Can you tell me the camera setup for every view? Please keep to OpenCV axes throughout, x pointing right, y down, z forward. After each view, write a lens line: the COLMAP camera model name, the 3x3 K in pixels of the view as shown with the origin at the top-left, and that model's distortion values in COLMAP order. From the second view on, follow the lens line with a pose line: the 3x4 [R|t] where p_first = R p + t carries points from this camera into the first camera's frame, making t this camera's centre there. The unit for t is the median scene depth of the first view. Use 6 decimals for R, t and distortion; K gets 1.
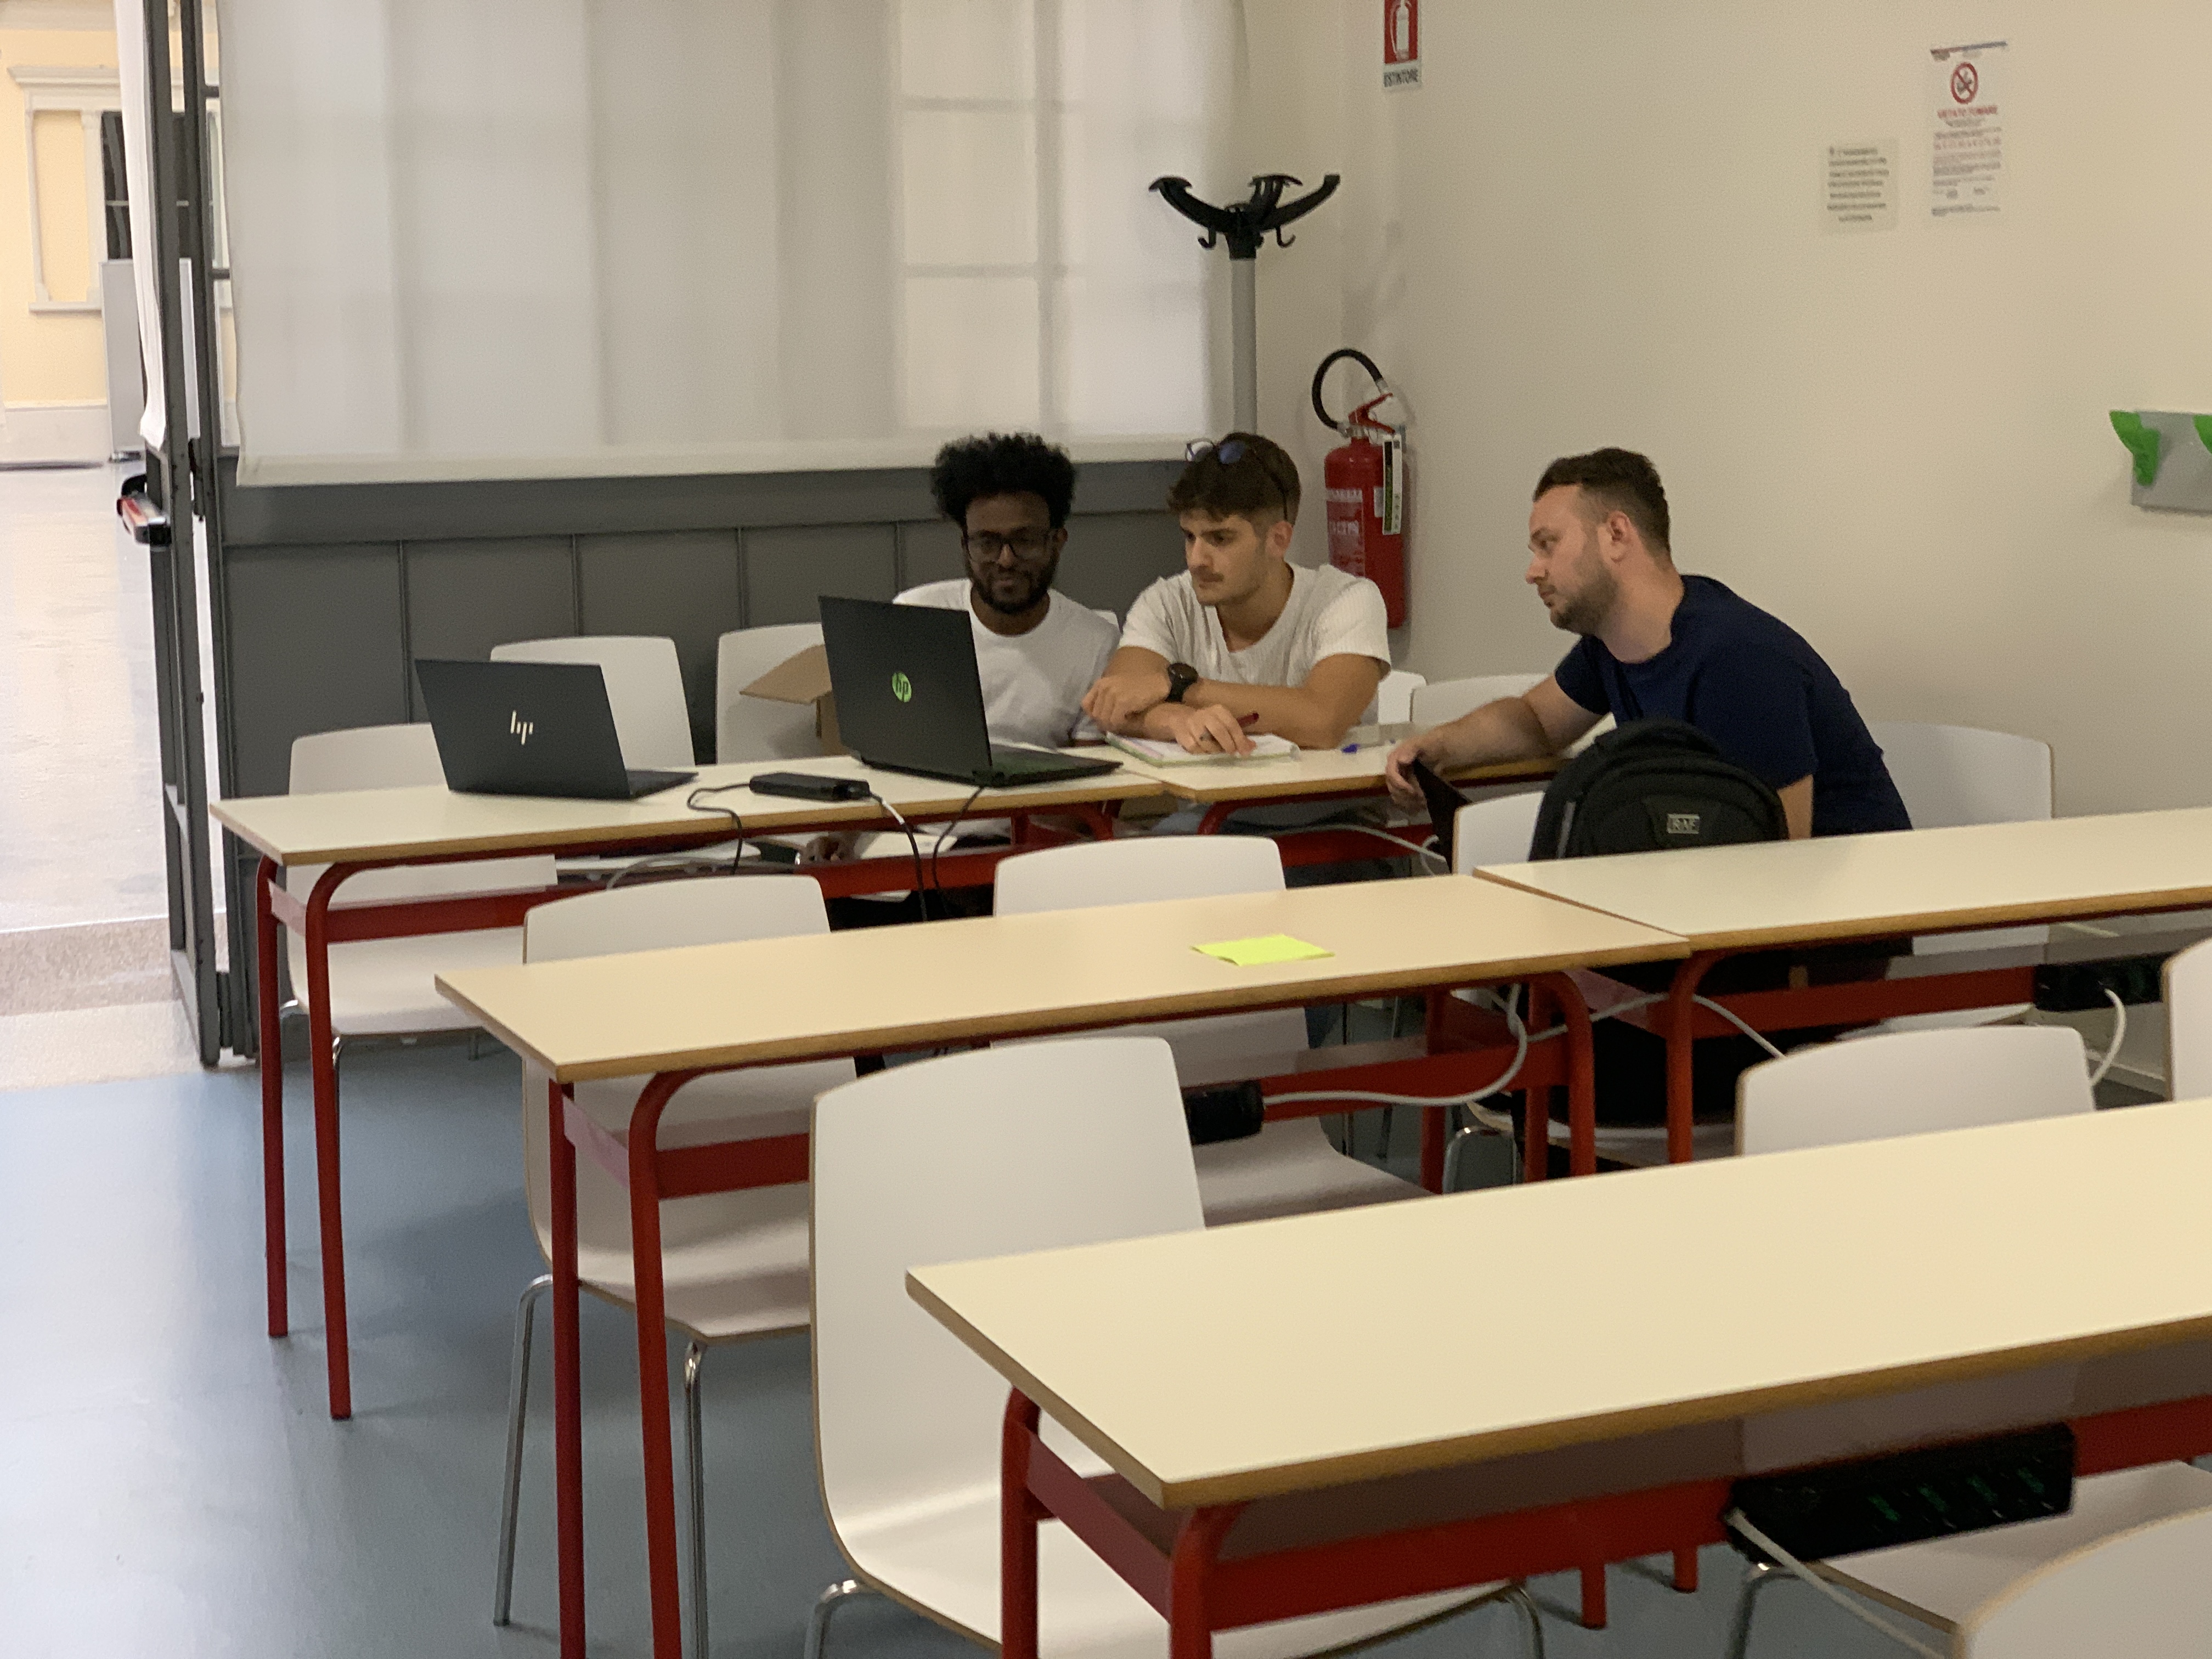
lens RADIAL K [[3373.9, 0, 1107.6], [0, 3373.9, 774.2], [0, 0, 1]] dist [-0.023673, -0.148277]
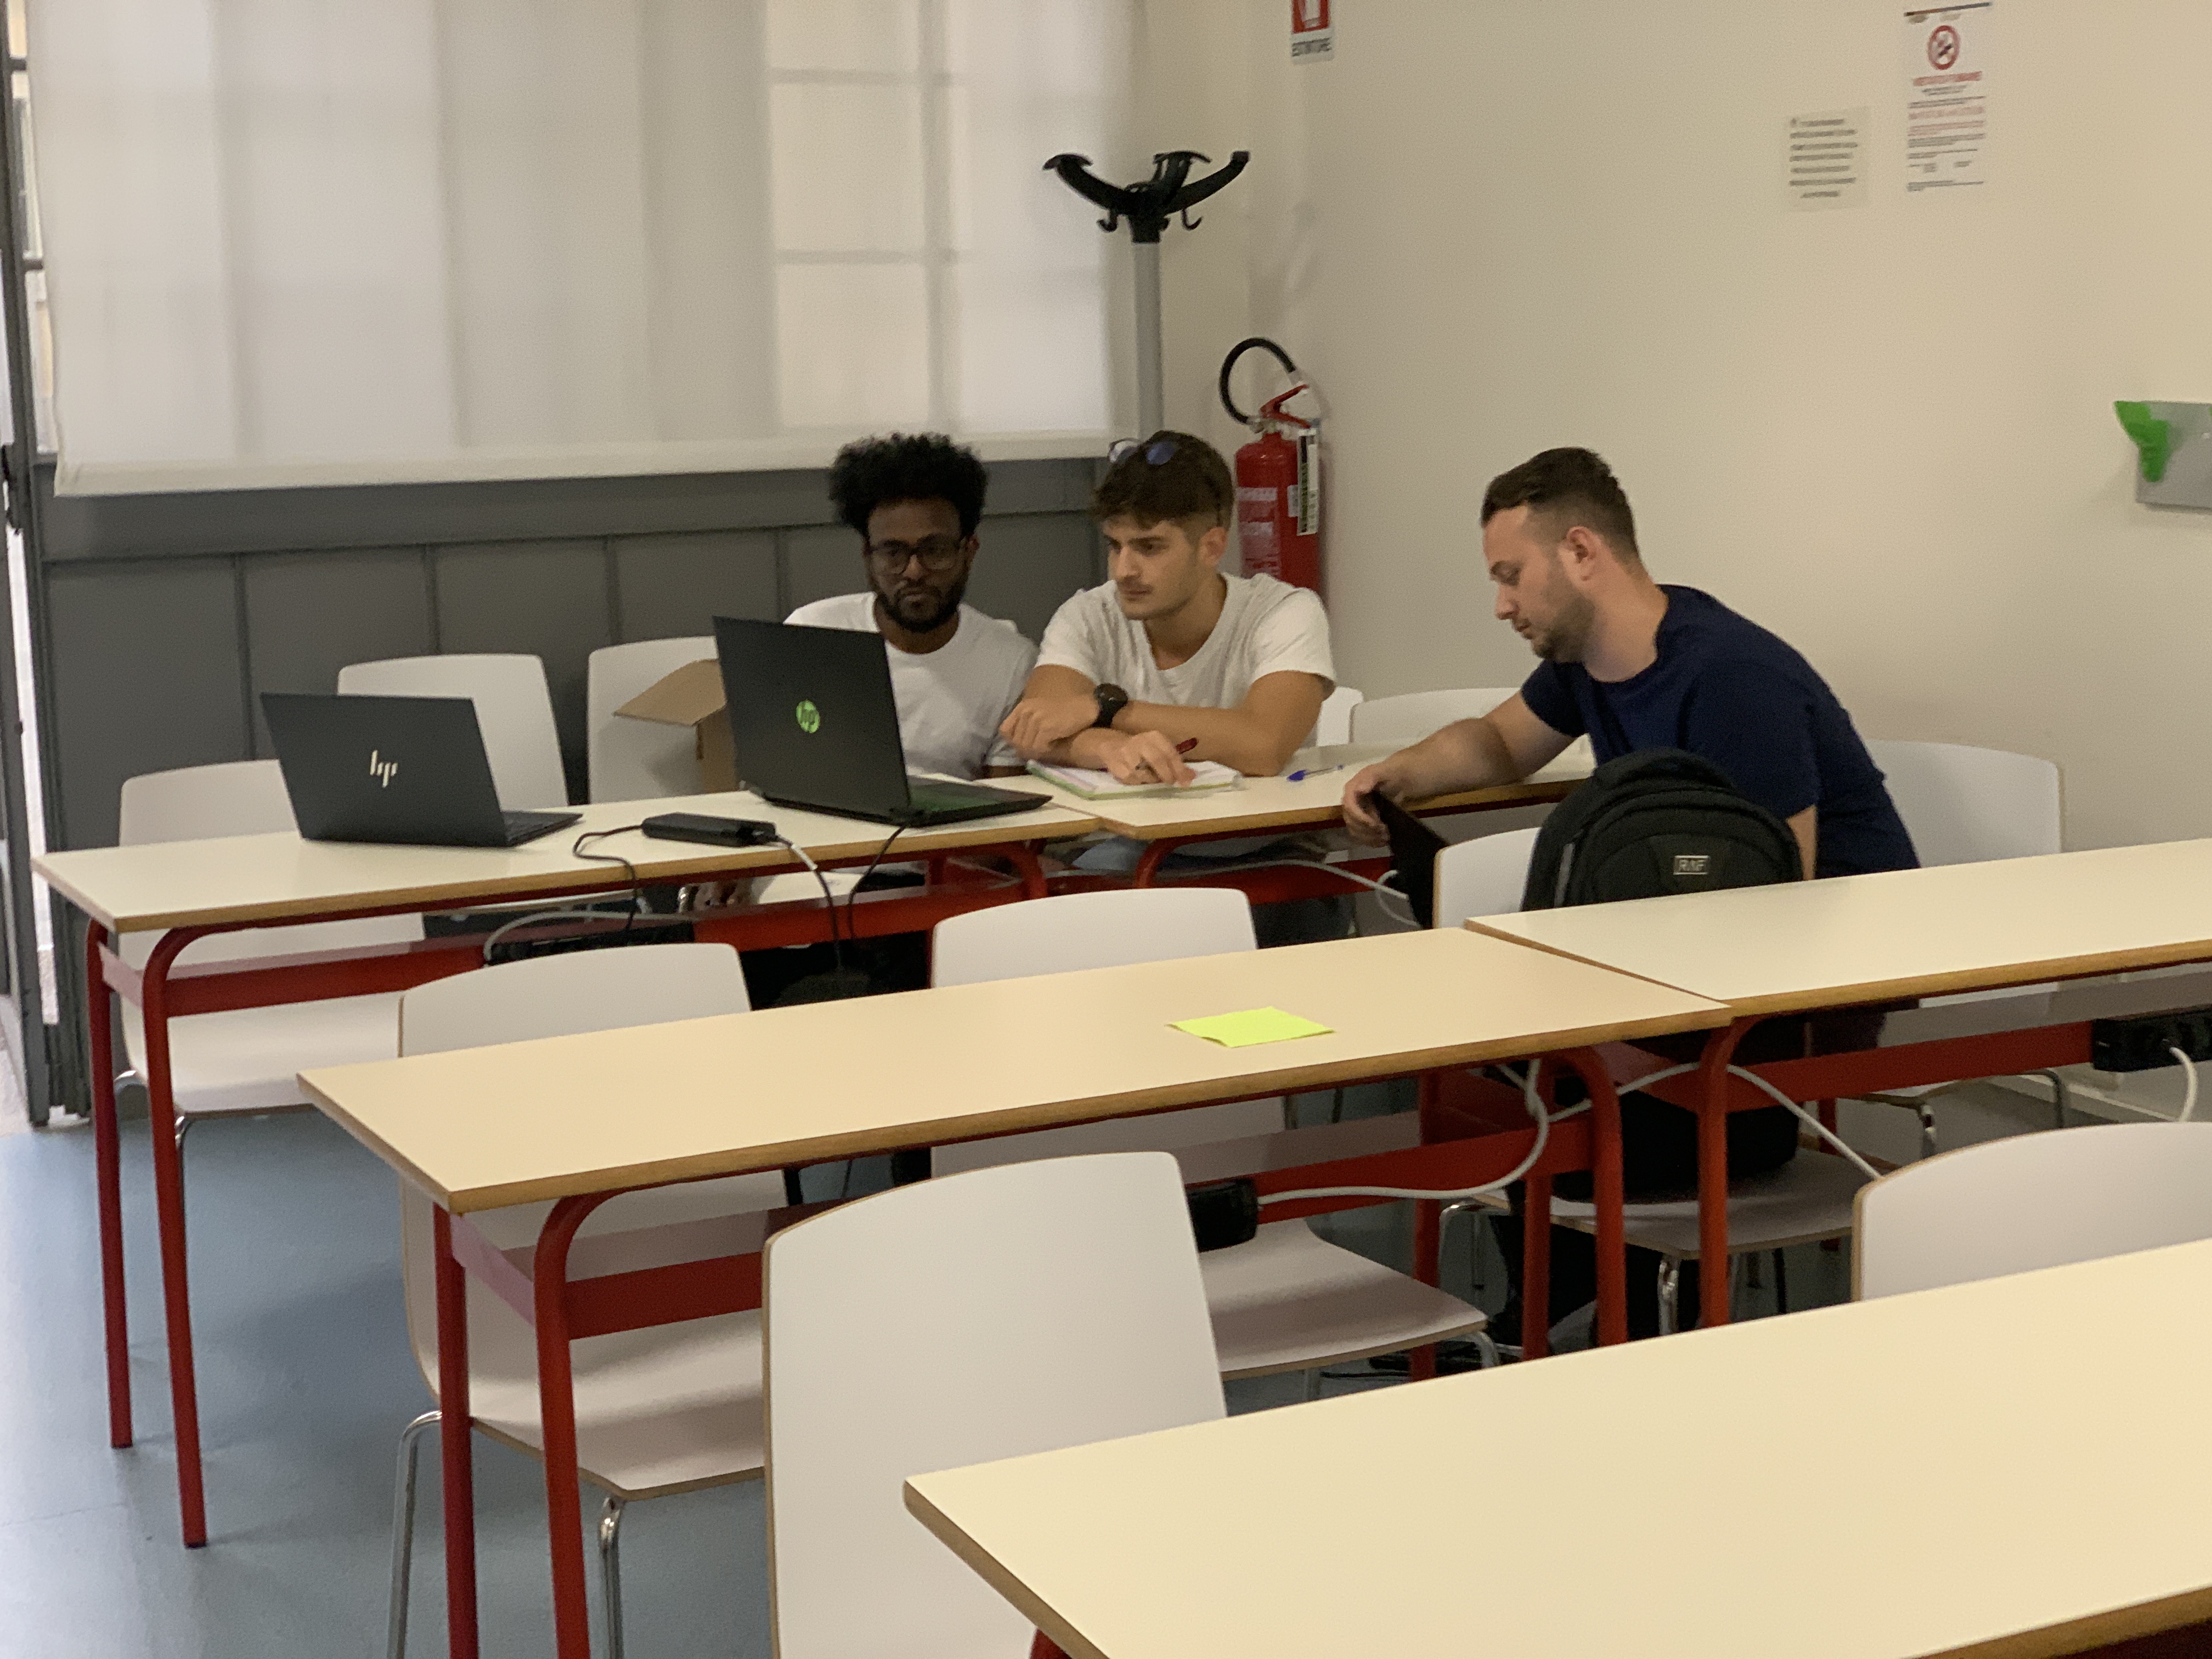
lens RADIAL K [[3347.9, 0, 1181.2], [0, 3347.9, 827.7], [0, 0, 1]] dist [0.013183, -0.323716]
pose [[0.997483, -0.015647, 0.069162, -0.021940], [0.014231, 0.999680, 0.020921, -0.012480], [-0.069468, -0.019884, 0.997386, 0.089549]]
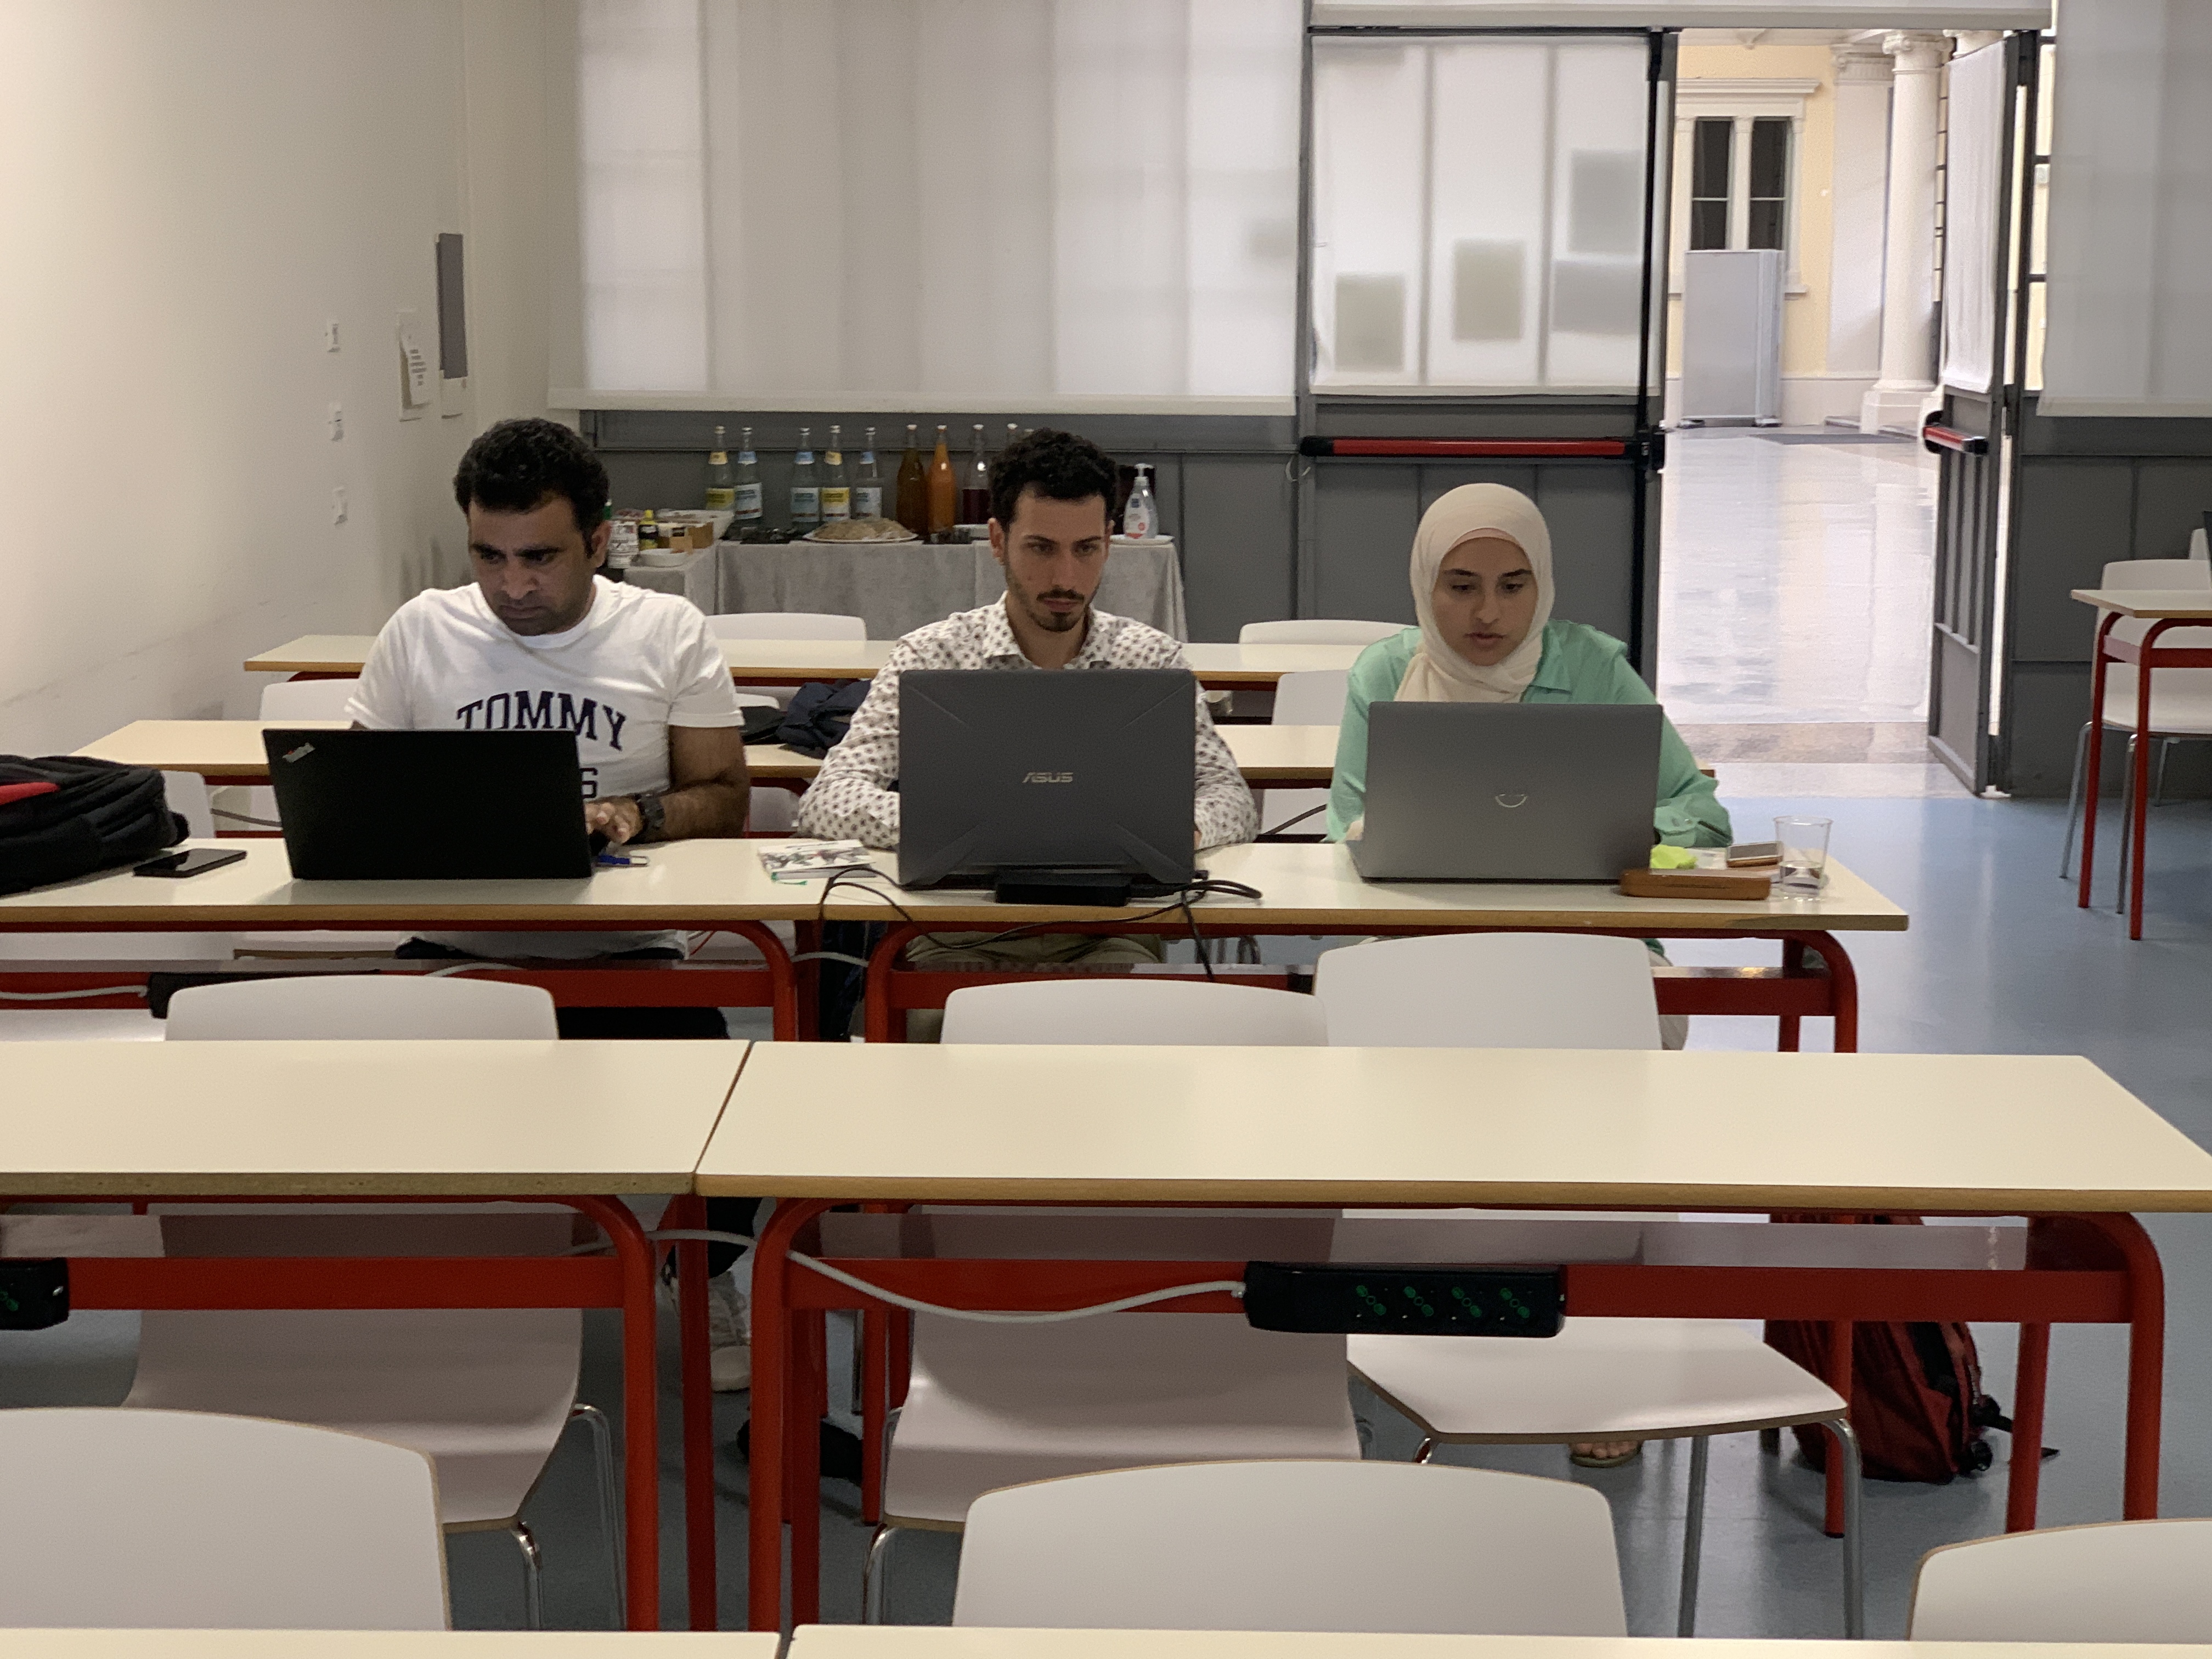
lens RADIAL K [[3291.5, 0, 1106.0], [0, 3291.5, 829.5], [0, 0, 1]] dist [0.005425, -0.025632]
pose [[0.907528, 0.078556, -0.412580, -0.009695], [-0.068401, 0.996882, 0.039350, 0.085650], [0.414384, -0.007490, 0.910071, -0.647283]]
